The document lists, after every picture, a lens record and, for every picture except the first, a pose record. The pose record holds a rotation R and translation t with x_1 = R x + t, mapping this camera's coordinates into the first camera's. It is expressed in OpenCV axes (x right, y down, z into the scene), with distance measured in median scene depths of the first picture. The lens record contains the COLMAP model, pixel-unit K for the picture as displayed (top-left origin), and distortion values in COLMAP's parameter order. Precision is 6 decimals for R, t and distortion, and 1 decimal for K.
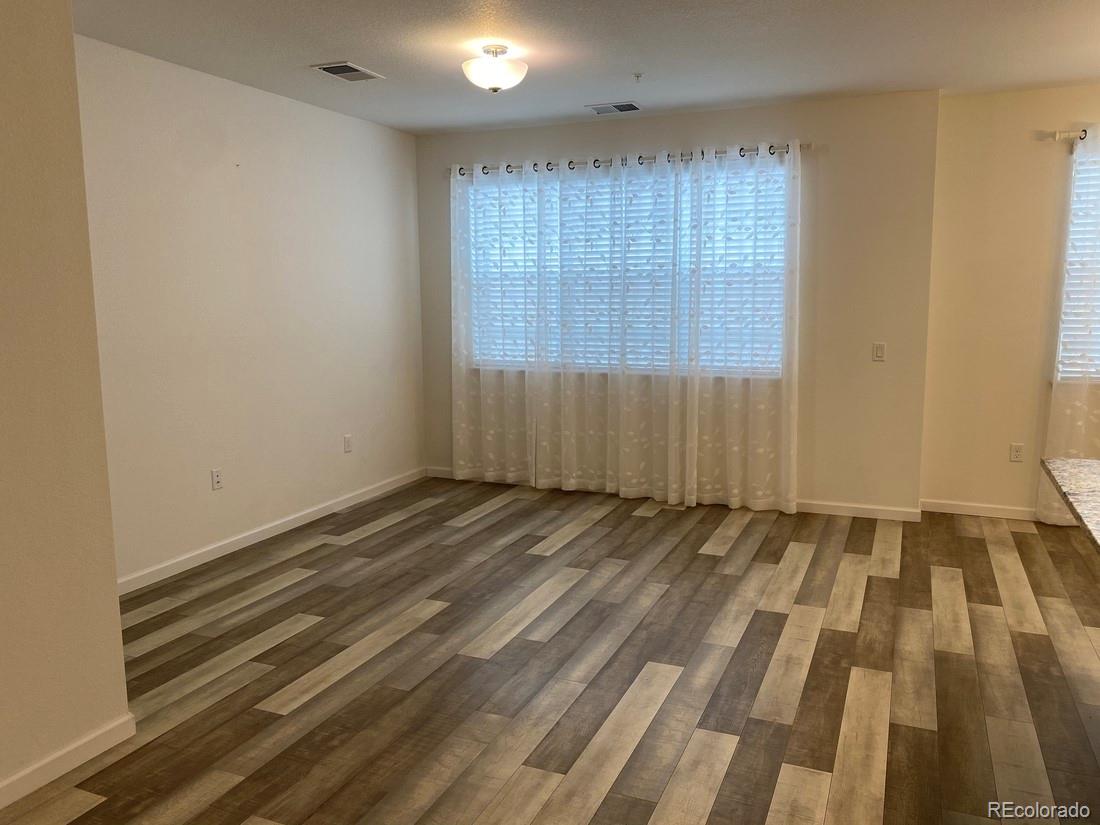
lens RADIAL K [[839.4, 0, 550.0], [0, 839.4, 412.5], [0, 0, 1]] dist [0.009193, -0.001099]
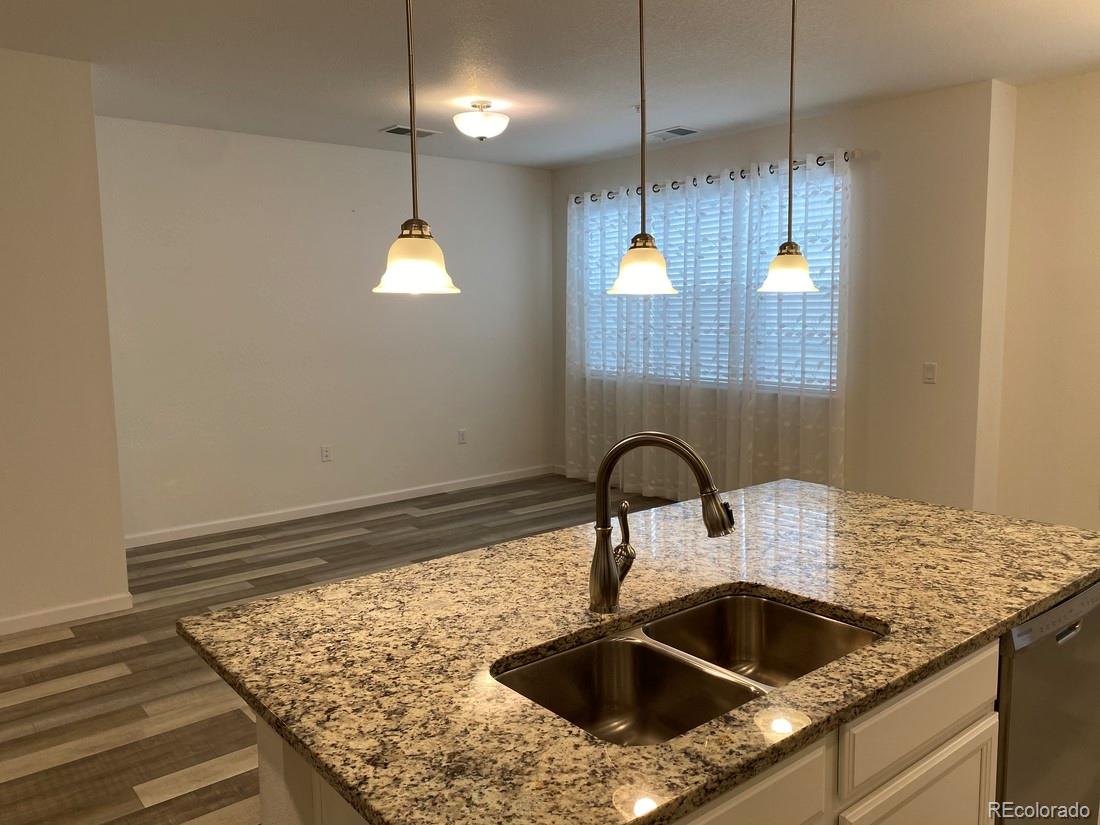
lens RADIAL K [[839.4, 0, 550.0], [0, 839.4, 412.5], [0, 0, 1]] dist [0.009193, -0.001099]
pose [[0.883979, 0.053850, -0.464415, 0.557548], [-0.061403, 0.998112, -0.001142, -0.004323], [0.463477, 0.029526, 0.885617, 0.010578]]
